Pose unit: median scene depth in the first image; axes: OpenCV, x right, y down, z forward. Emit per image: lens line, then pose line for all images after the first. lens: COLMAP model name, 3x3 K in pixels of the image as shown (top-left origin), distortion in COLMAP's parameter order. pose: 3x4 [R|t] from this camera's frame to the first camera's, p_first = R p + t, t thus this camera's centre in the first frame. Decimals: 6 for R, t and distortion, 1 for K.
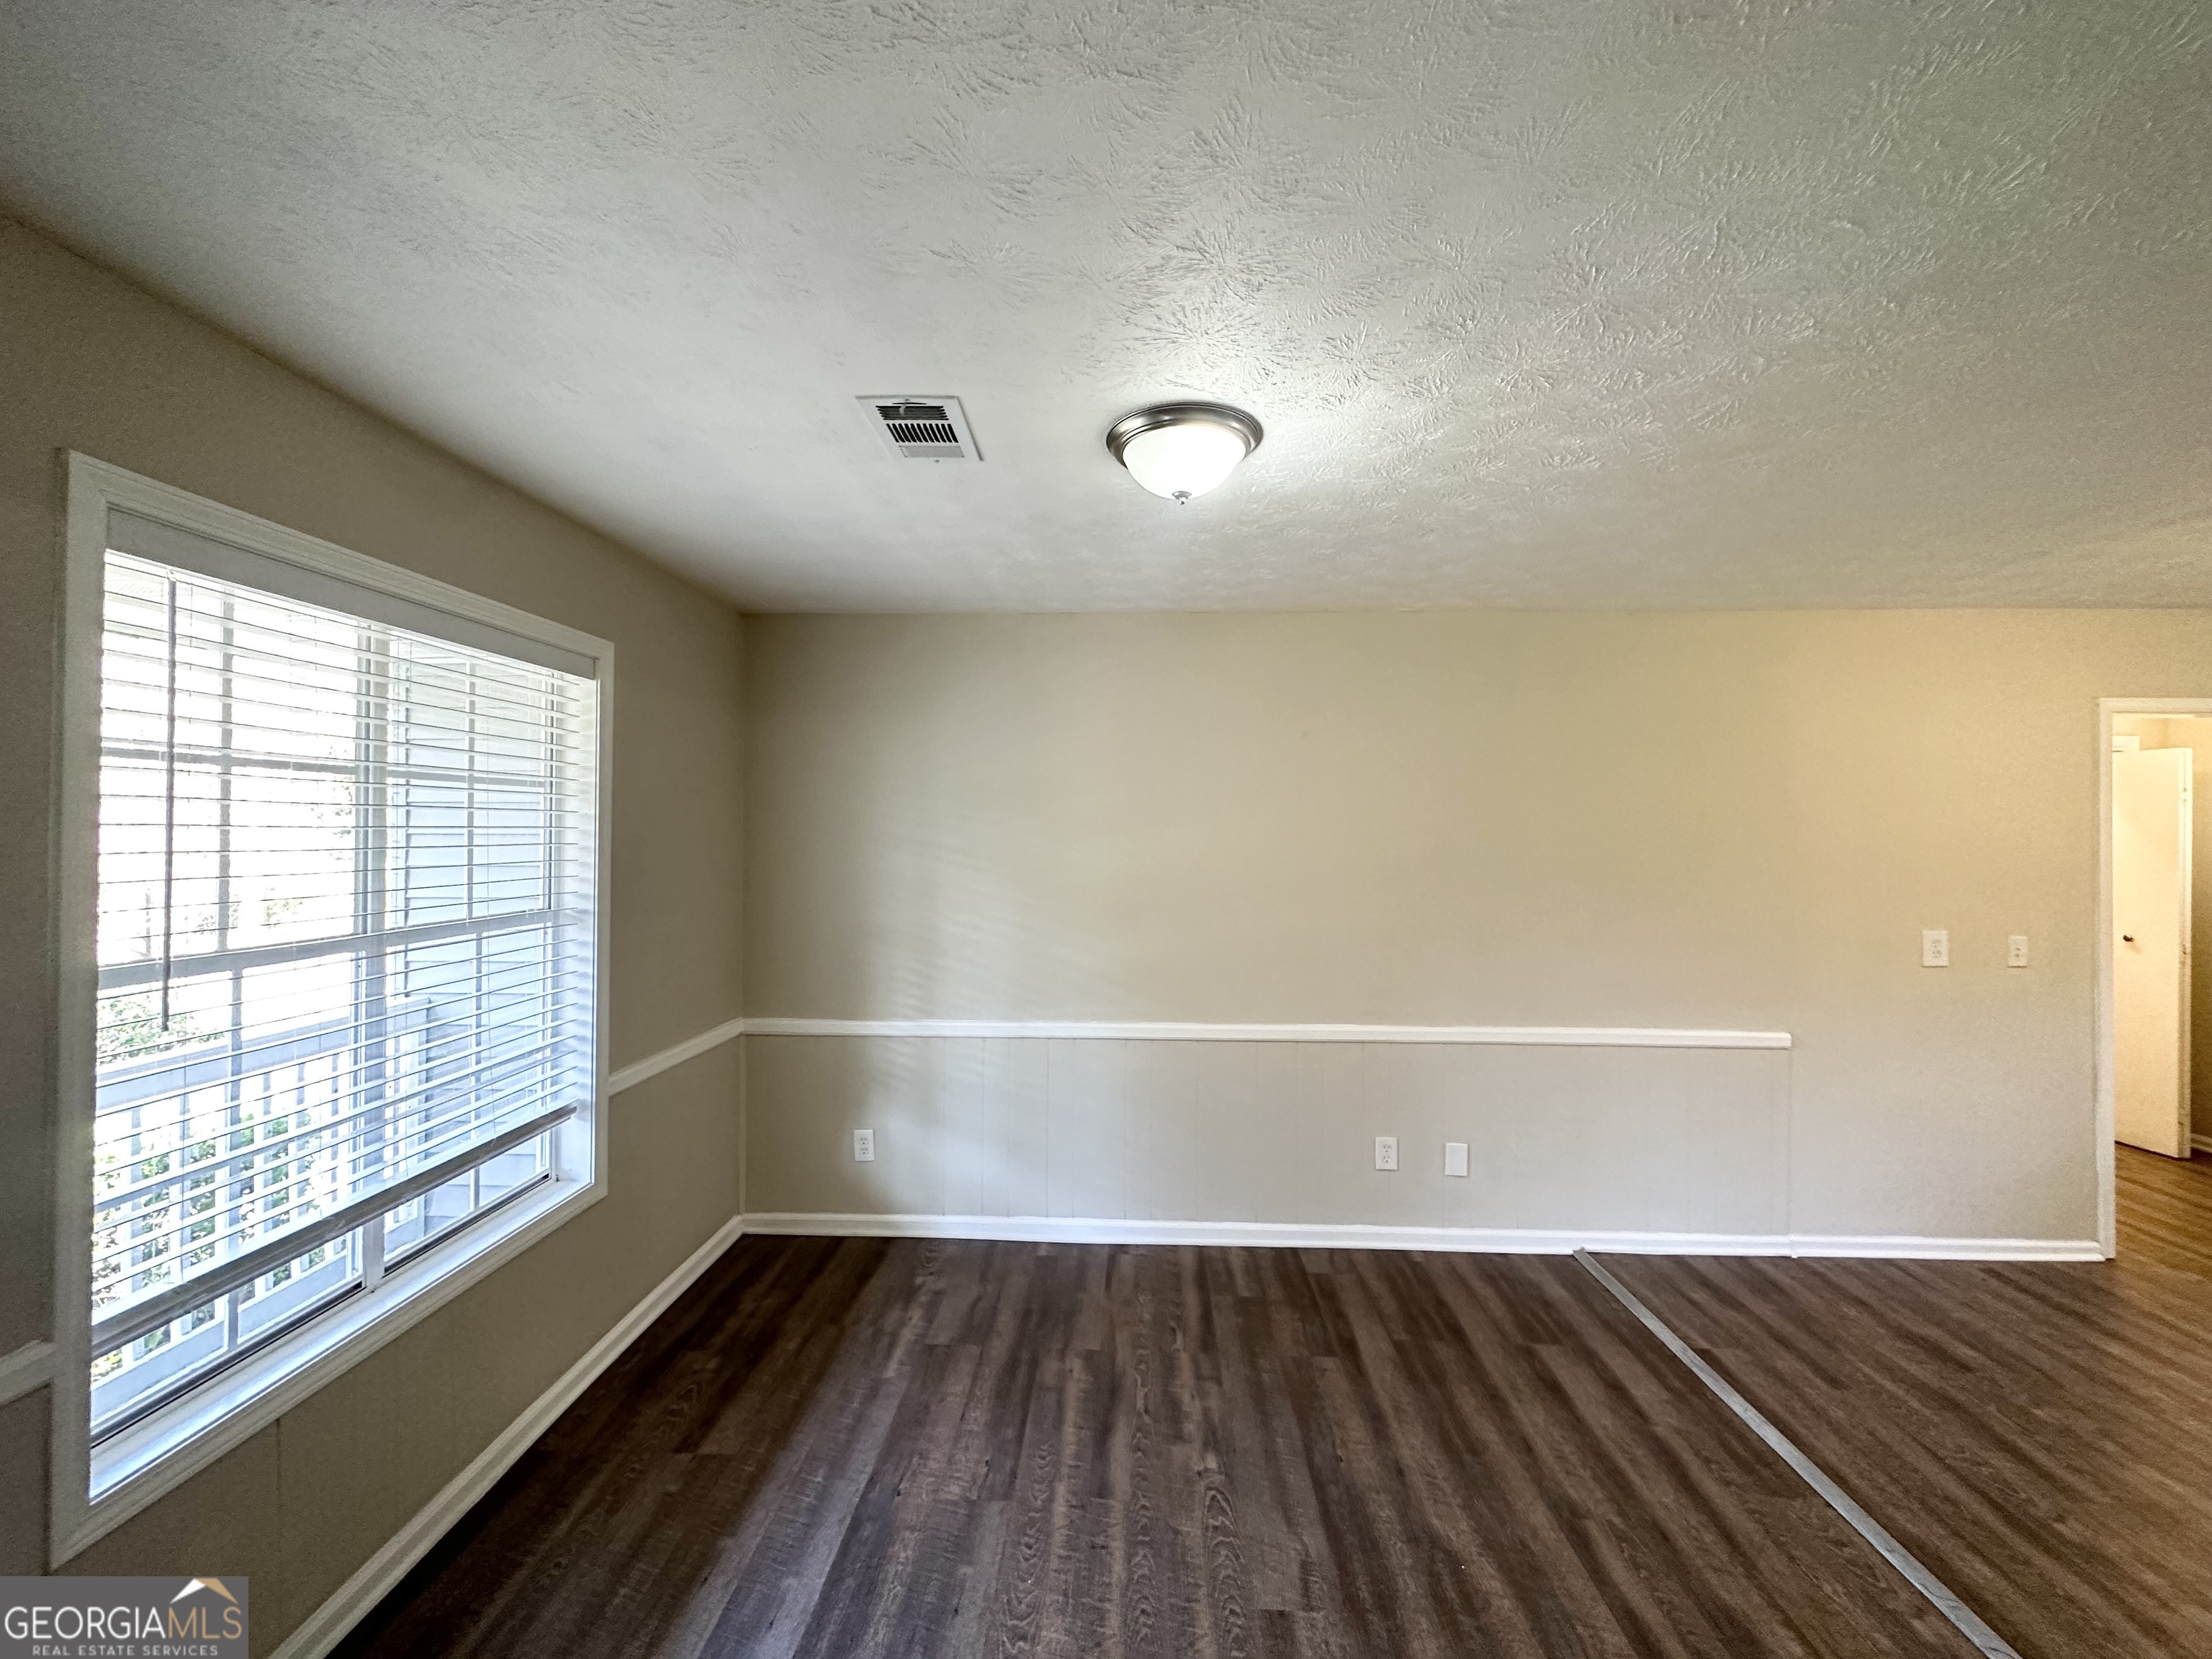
lens RADIAL K [[895.2, 0, 1106.8], [0, 895.2, 816.8], [0, 0, 1]] dist [0.000245, -0.000135]
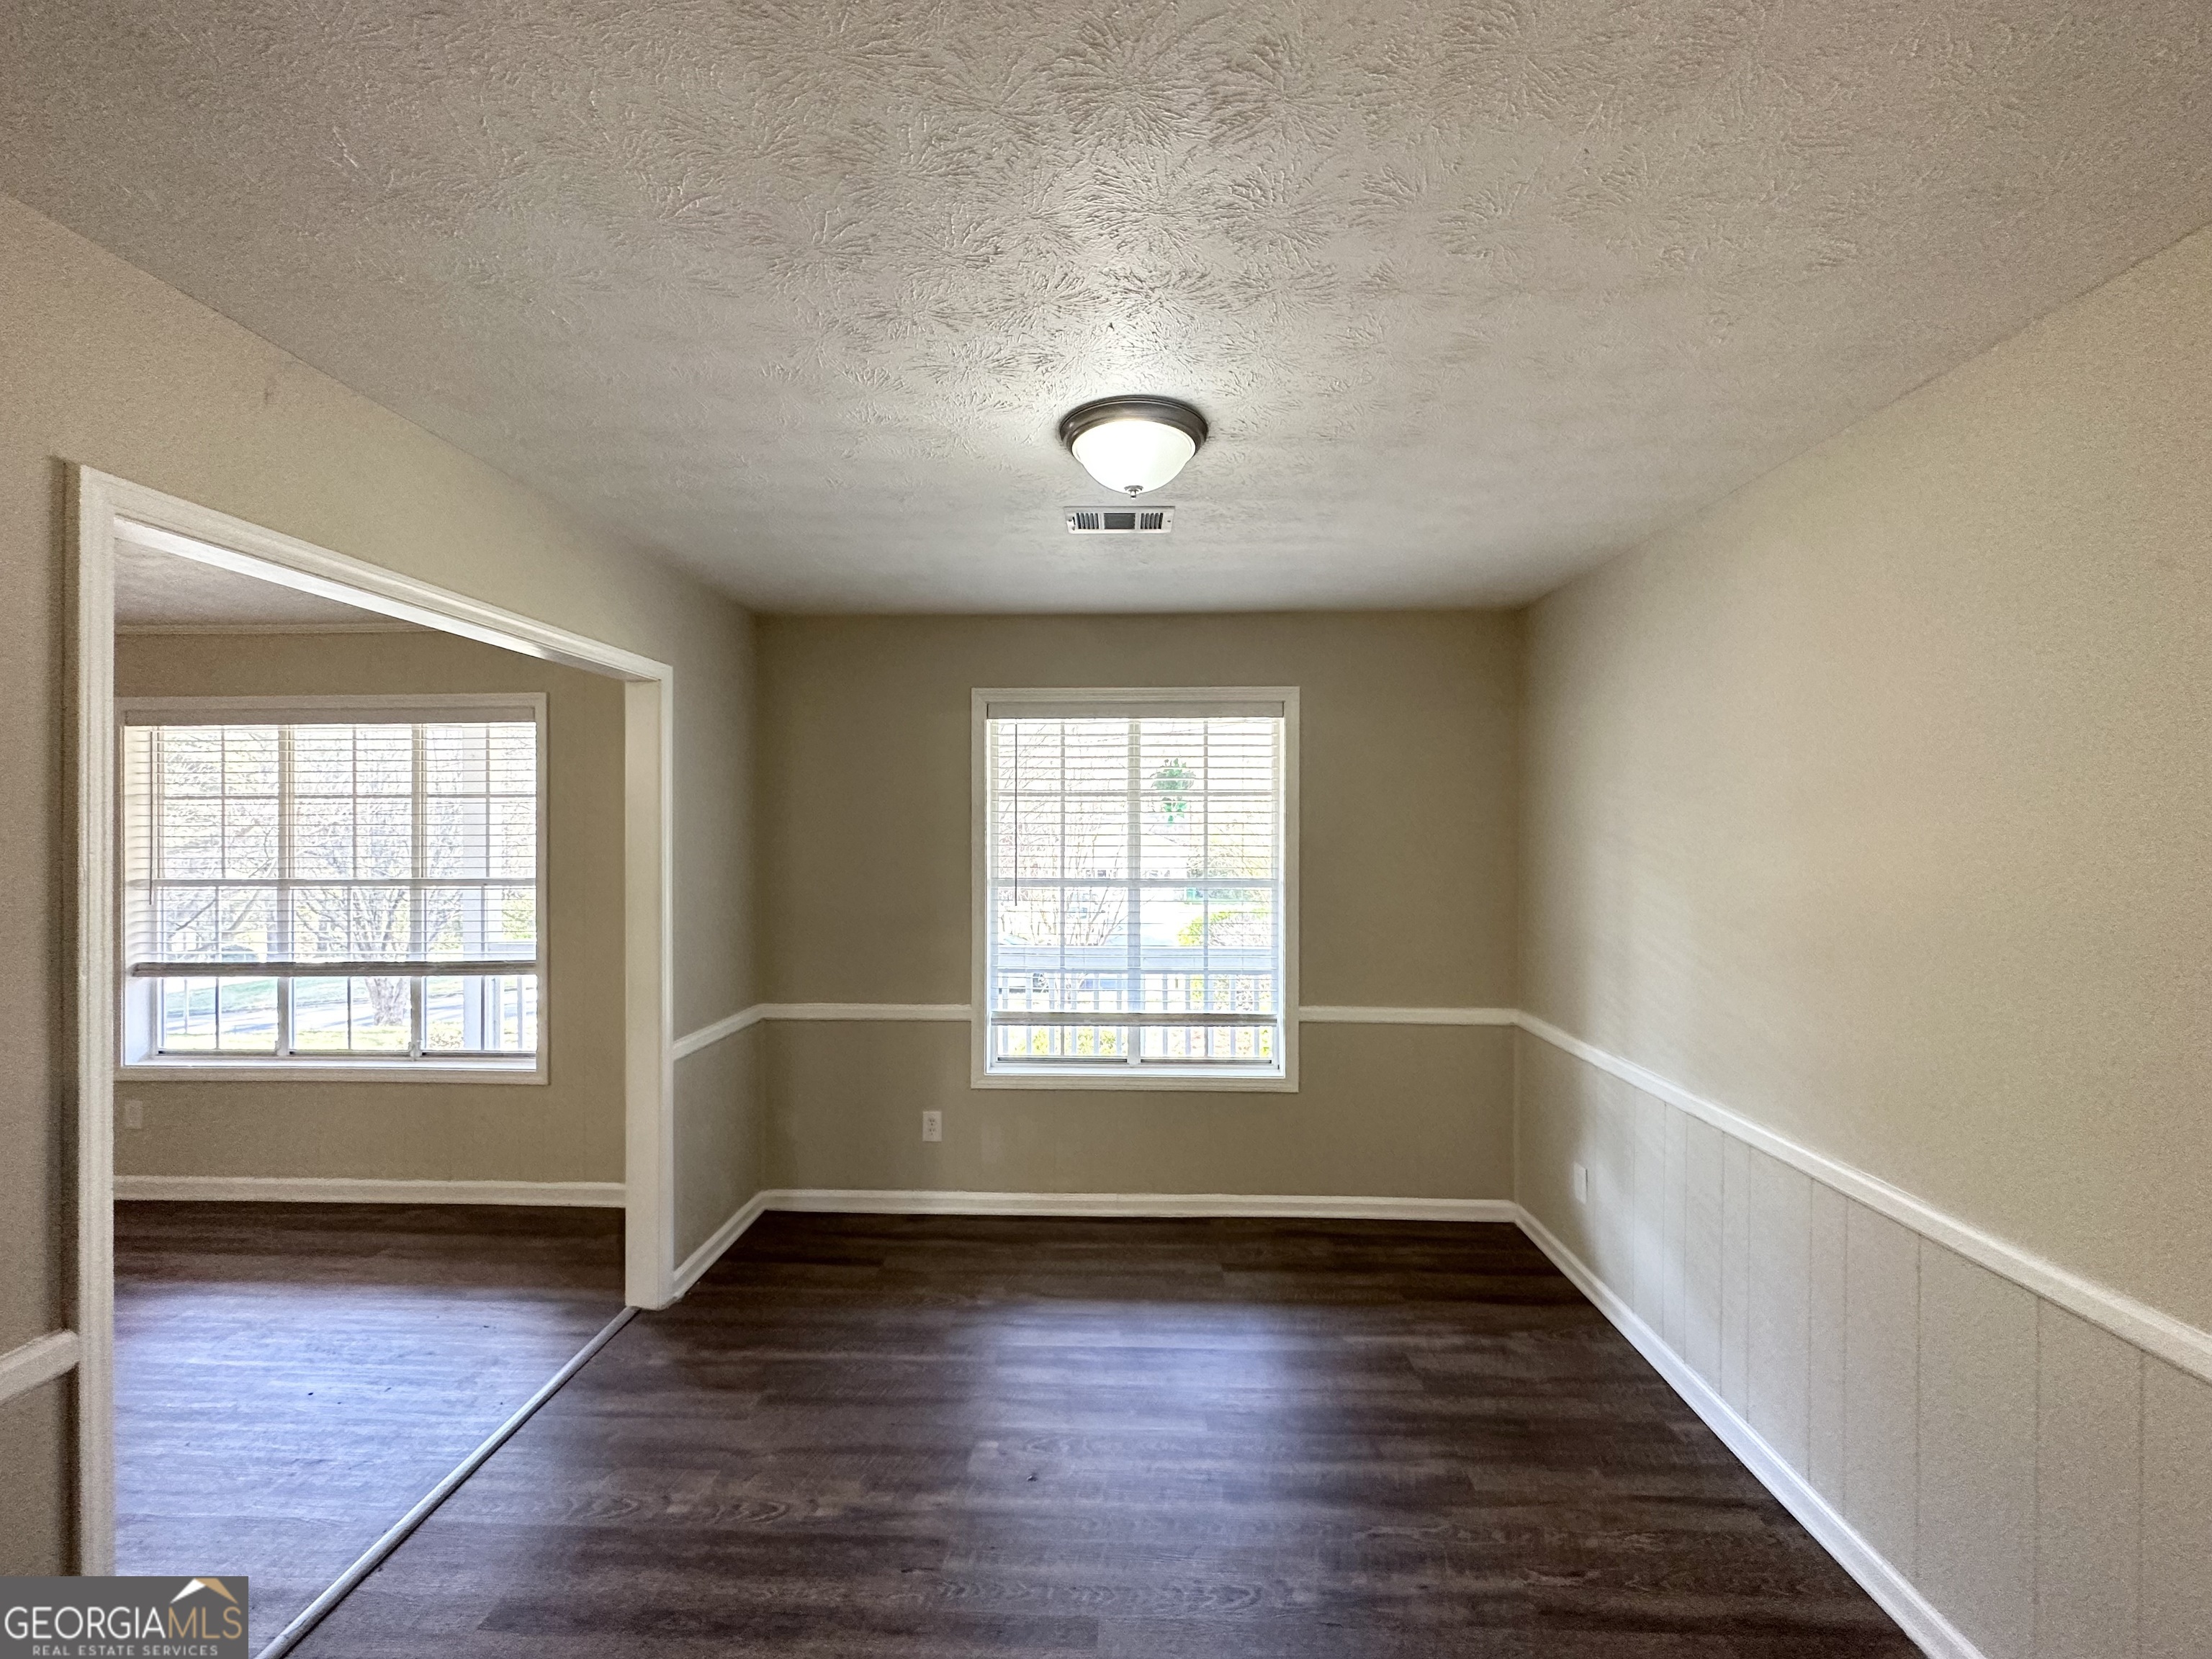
lens RADIAL K [[882.6, 0, 1097.2], [0, 882.6, 825.7], [0, 0, 1]] dist [-0.000191, -0.000165]
pose [[-0.003273, -0.002453, -0.999992, 0.787096], [0.016784, 0.999856, -0.002507, 0.013712], [0.999854, -0.016792, -0.003232, 0.703394]]
